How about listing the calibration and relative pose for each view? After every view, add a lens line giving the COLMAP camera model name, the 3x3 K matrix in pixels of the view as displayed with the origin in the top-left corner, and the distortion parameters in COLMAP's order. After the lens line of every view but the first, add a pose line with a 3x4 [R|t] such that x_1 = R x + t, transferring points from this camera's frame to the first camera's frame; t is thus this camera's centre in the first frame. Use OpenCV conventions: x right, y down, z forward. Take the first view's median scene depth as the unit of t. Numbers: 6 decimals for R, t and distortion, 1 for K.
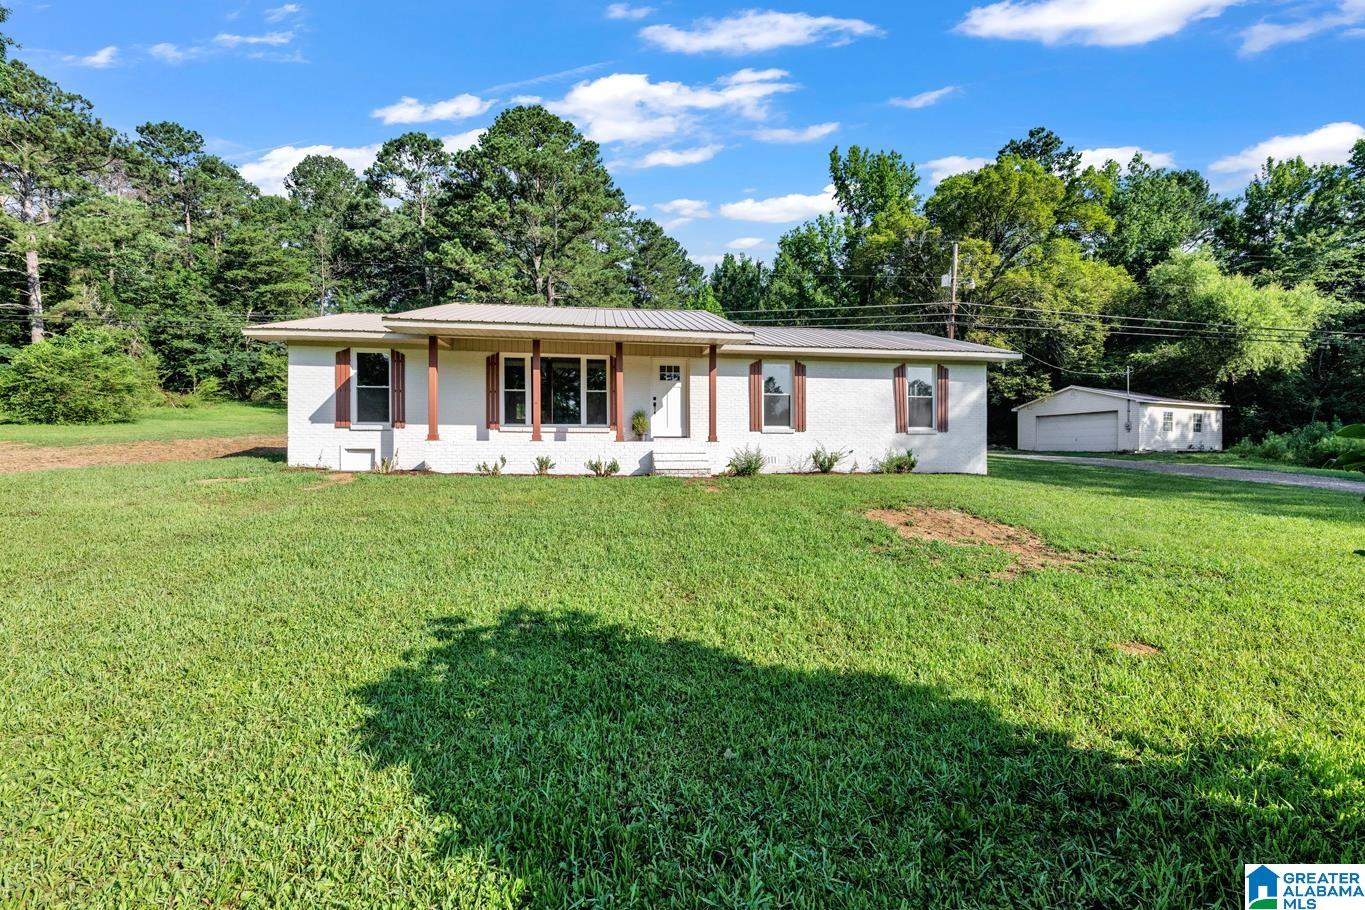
lens RADIAL K [[539.1, 0, 681.3], [0, 539.1, 460.6], [0, 0, 1]] dist [-0.001691, -0.000421]
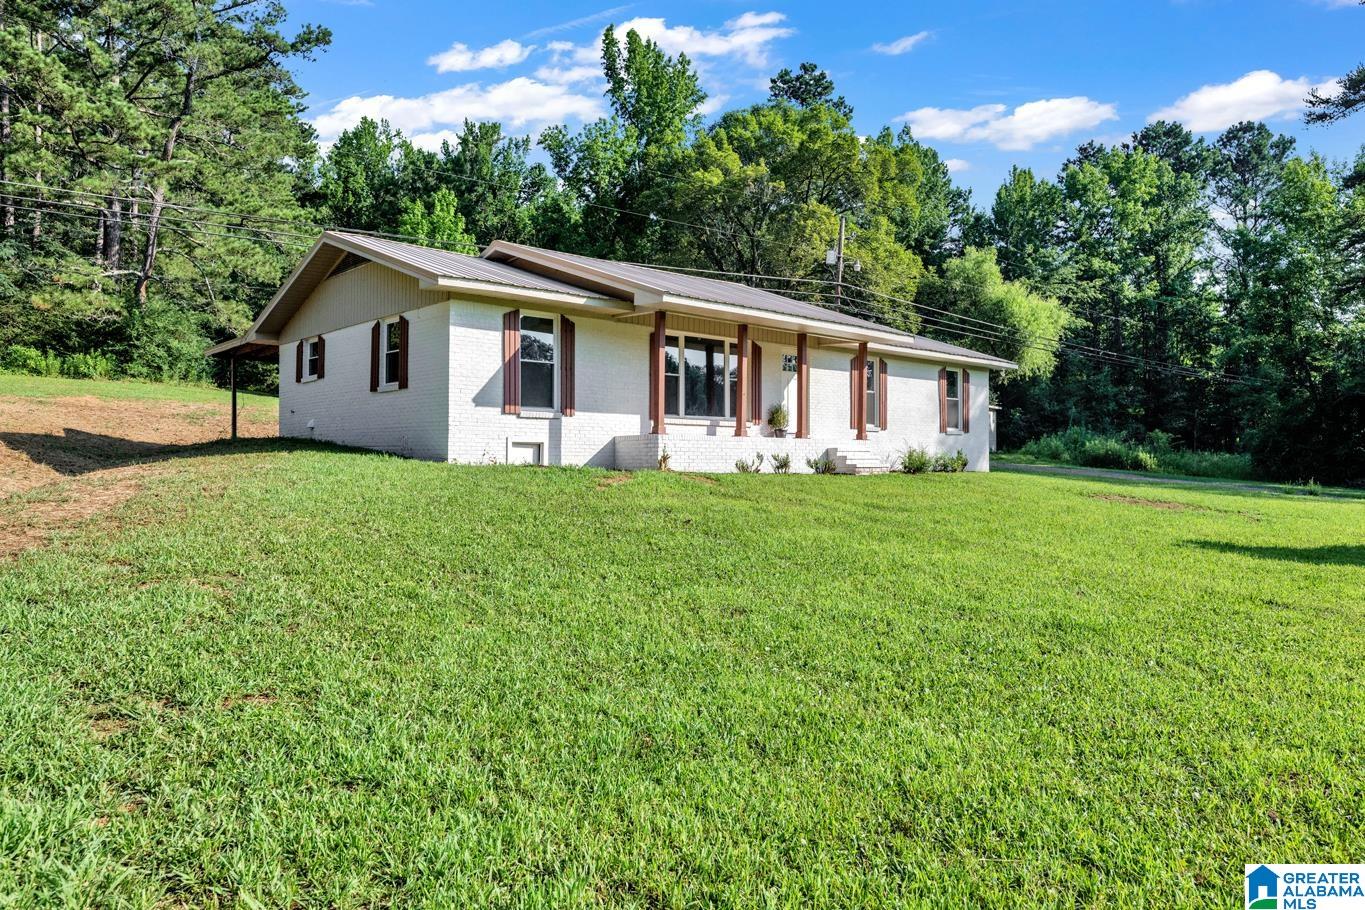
lens RADIAL K [[903.4, 0, 682.5], [0, 903.4, 457.0], [0, 0, 1]] dist [-0.003788, -0.000686]
pose [[0.825611, 0.003060, 0.564231, -1.023229], [0.000396, 0.999982, -0.006003, 0.005436], [-0.564239, 0.005180, 0.825595, -0.153481]]
